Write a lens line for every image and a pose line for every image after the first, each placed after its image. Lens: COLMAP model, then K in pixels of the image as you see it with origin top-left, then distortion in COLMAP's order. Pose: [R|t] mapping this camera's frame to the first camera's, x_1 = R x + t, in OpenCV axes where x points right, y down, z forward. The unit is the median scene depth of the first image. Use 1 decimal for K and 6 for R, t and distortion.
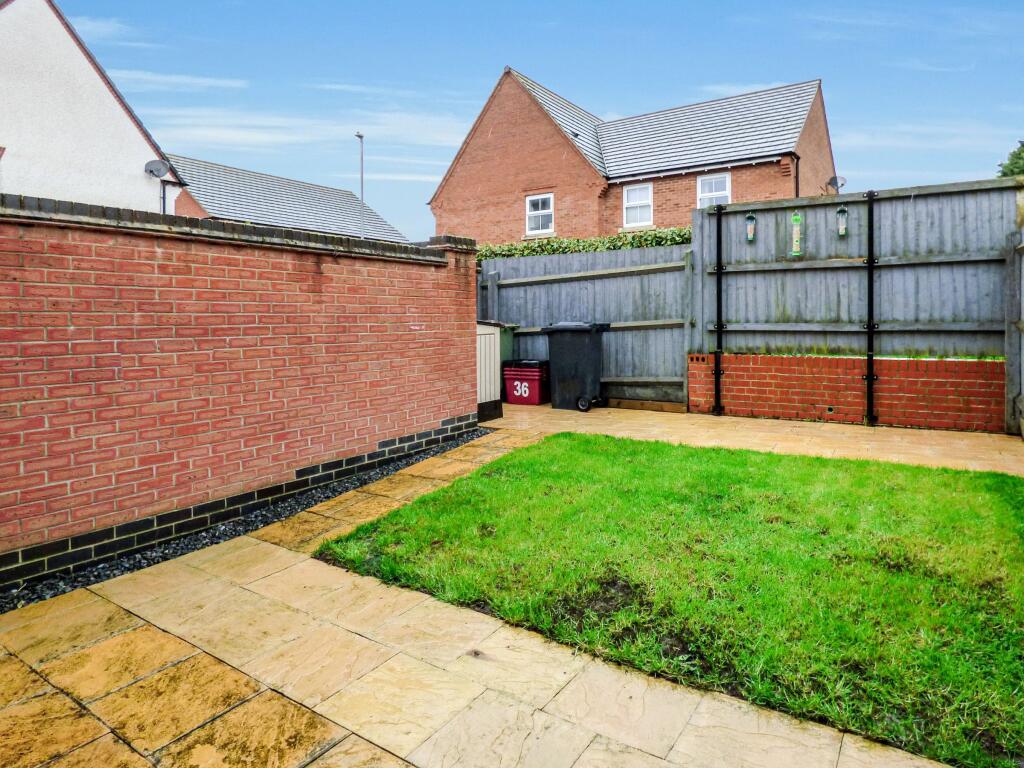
lens RADIAL K [[624.9, 0, 512.0], [0, 624.9, 384.0], [0, 0, 1]] dist [-0.027794, 0.002053]
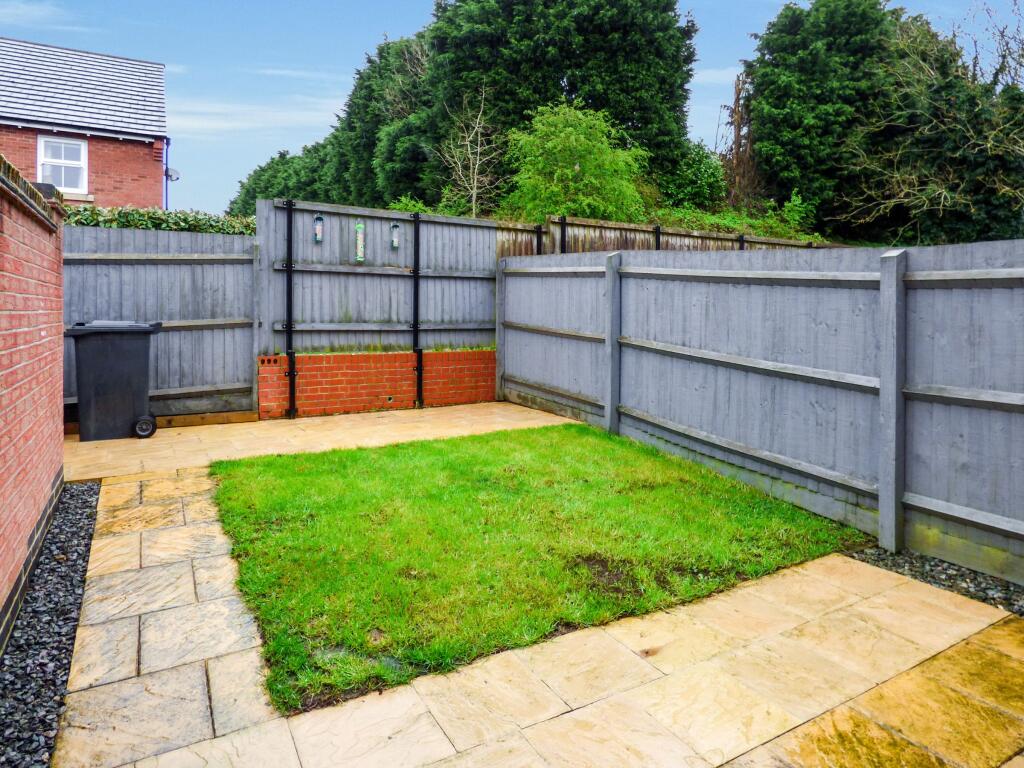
lens RADIAL K [[624.9, 0, 512.0], [0, 624.9, 384.0], [0, 0, 1]] dist [-0.027794, 0.002053]
pose [[0.431284, -0.085383, 0.898167, -0.400487], [0.076387, 0.995393, 0.057946, -0.033870], [-0.898977, 0.043617, 0.435819, 0.283174]]
